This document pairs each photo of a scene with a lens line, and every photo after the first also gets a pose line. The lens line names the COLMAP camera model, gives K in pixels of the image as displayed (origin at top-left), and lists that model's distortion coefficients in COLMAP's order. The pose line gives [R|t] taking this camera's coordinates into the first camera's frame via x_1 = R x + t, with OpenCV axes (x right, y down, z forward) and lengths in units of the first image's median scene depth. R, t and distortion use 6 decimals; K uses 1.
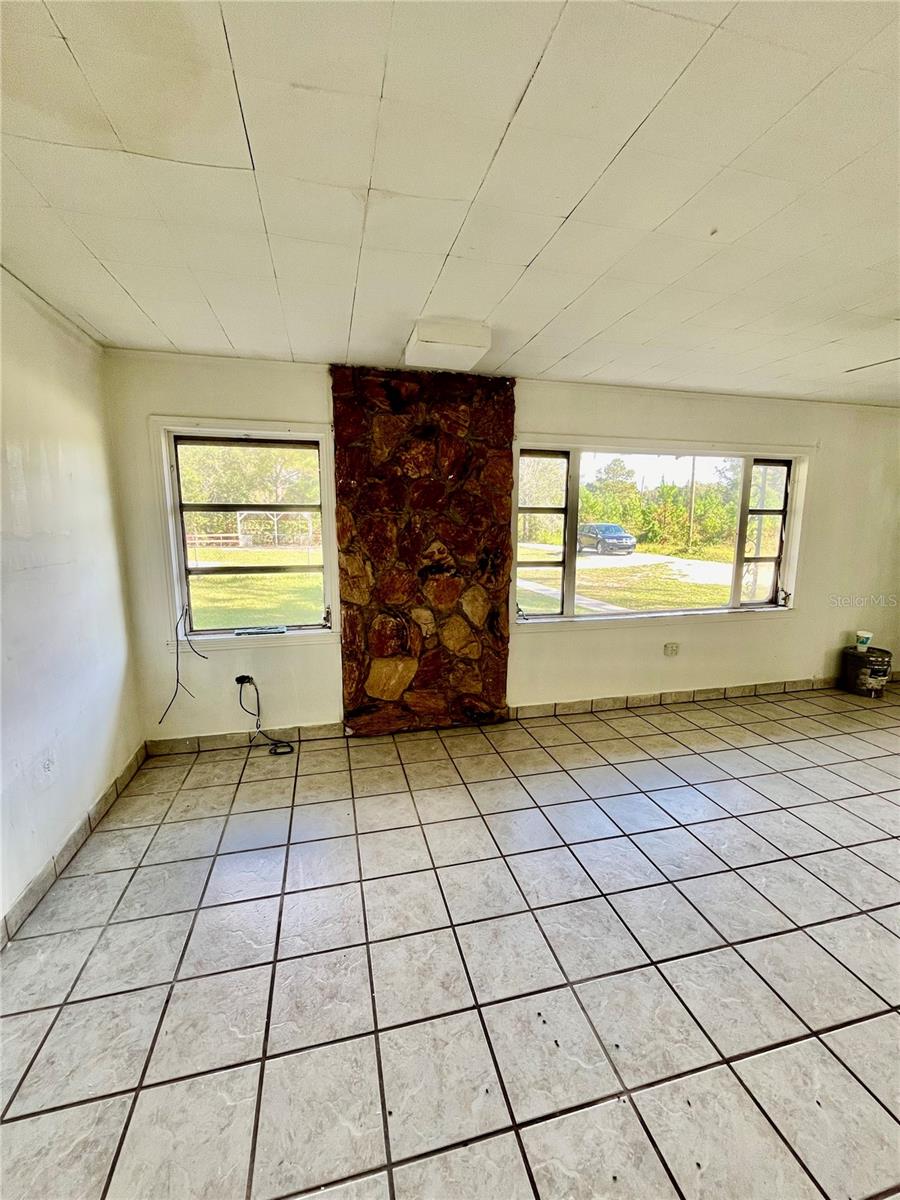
lens RADIAL K [[487.9, 0, 449.4], [0, 487.9, 598.8], [0, 0, 1]] dist [0.001299, -0.000441]
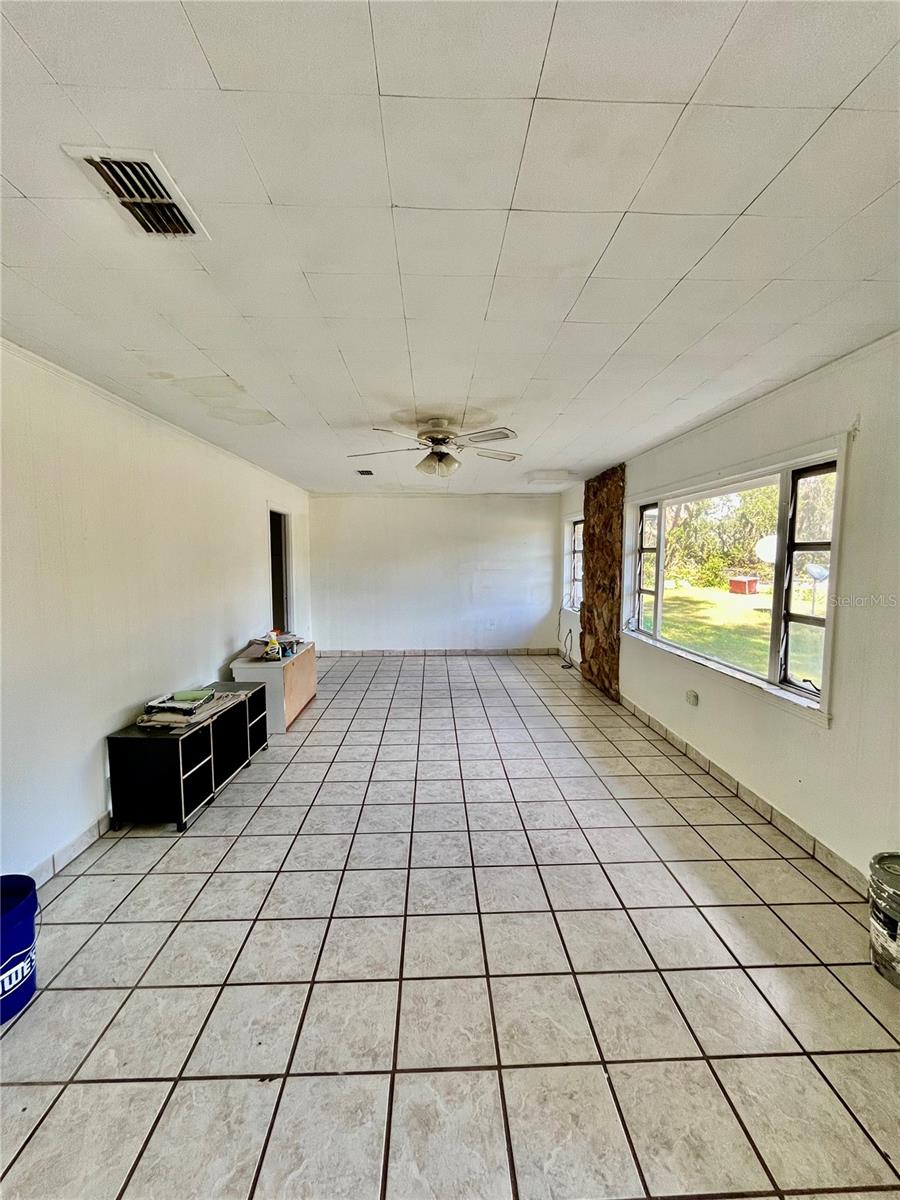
lens RADIAL K [[487.9, 0, 453.5], [0, 487.9, 596.6], [0, 0, 1]] dist [0.001299, -0.000441]
pose [[-0.202713, 0.078076, -0.976121, 1.490283], [-0.157631, 0.981215, 0.111219, -0.120078], [0.966468, 0.176412, -0.186598, 0.734611]]
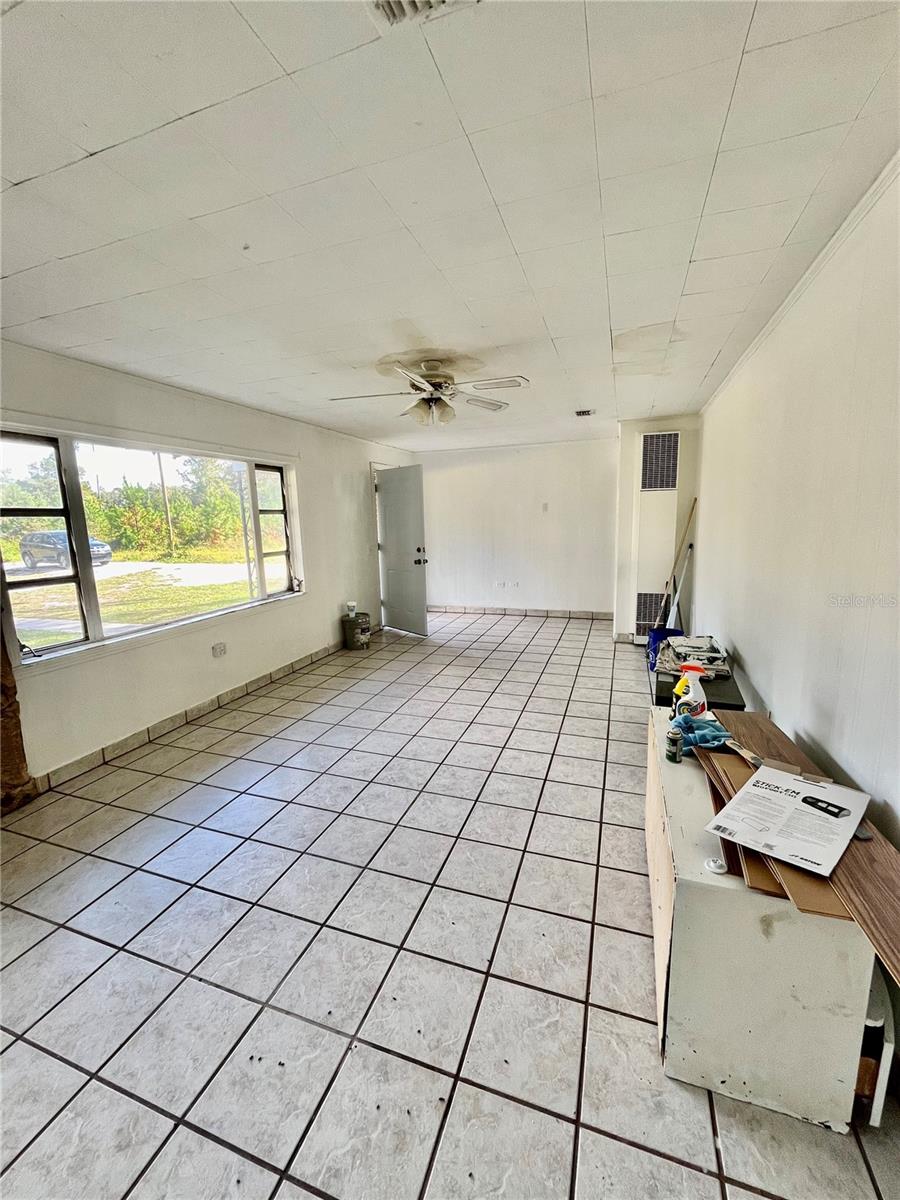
lens RADIAL K [[487.9, 0, 447.7], [0, 487.9, 598.4], [0, 0, 1]] dist [0.001299, -0.000441]
pose [[0.555825, -0.156151, 0.816502, -0.088369], [0.161546, 0.983765, 0.078168, -0.002852], [-0.815451, 0.088455, 0.572027, 0.040168]]
